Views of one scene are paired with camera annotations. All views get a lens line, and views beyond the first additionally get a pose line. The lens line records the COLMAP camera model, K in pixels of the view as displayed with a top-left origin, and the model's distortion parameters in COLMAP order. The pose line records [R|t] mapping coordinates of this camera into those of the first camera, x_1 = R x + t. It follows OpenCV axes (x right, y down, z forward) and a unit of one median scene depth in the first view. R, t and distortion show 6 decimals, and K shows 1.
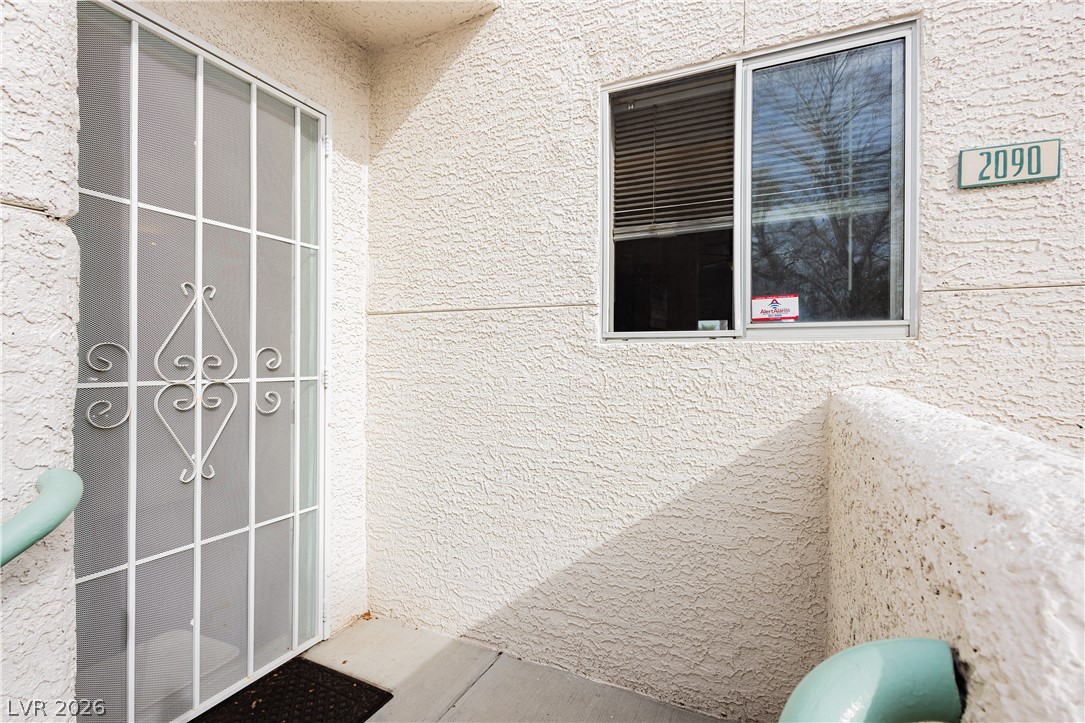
lens RADIAL K [[498.1, 0, 545.7], [0, 498.1, 355.9], [0, 0, 1]] dist [0.014956, -0.005161]
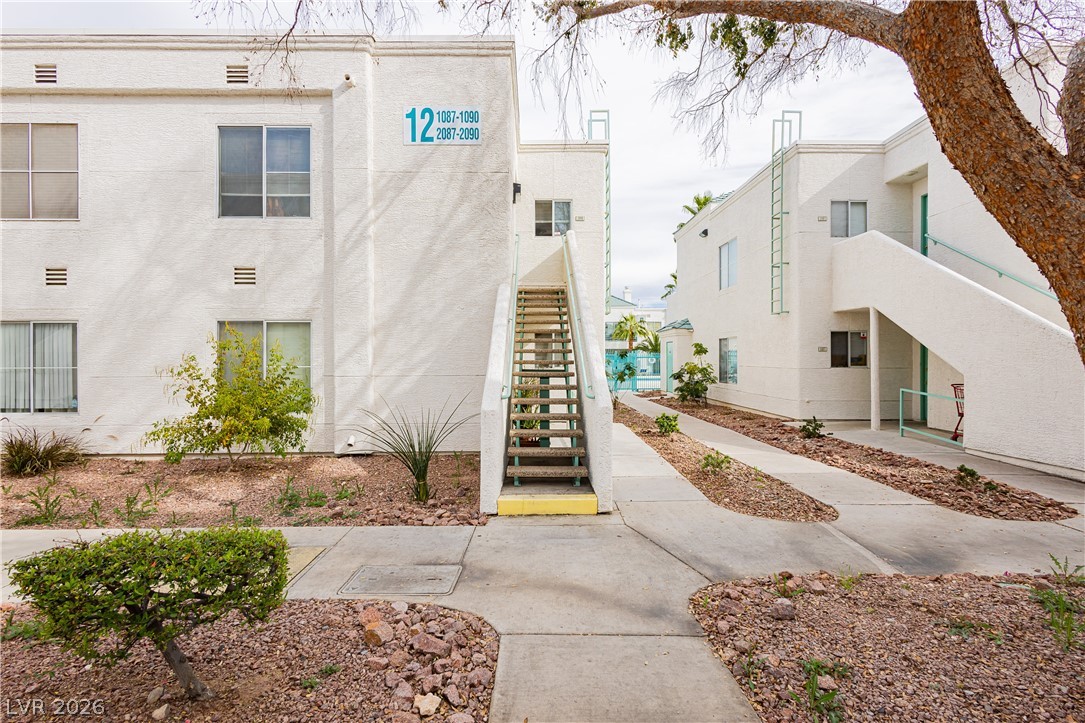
lens RADIAL K [[498.4, 0, 541.7], [0, 498.4, 356.4], [0, 0, 1]] dist [0.000833, 0.000011]
pose [[0.910423, 0.001715, 0.413675, -2.573570], [-0.004855, 0.999967, 0.006541, 1.534795], [-0.413650, -0.007964, 0.910401, -5.185899]]
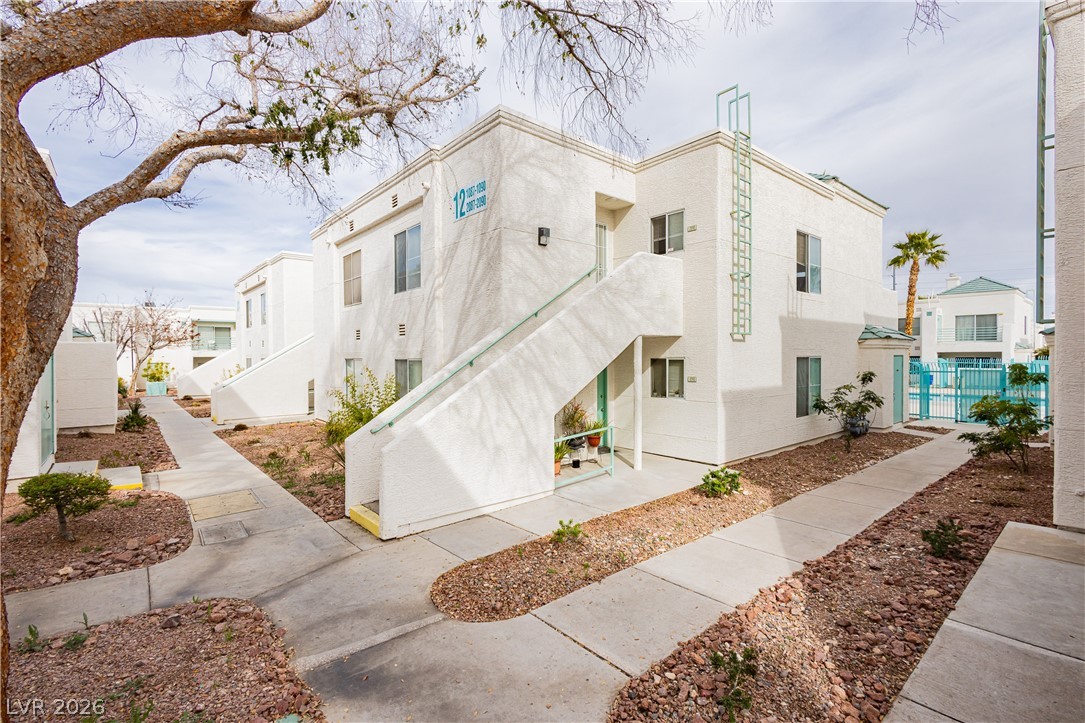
lens RADIAL K [[498.1, 0, 545.7], [0, 498.1, 355.9], [0, 0, 1]] dist [0.014956, -0.005161]
pose [[0.898982, -0.001550, -0.437983, 1.711861], [0.005740, 0.999950, 0.008243, 1.156820], [0.437948, -0.009924, 0.898945, -5.302605]]
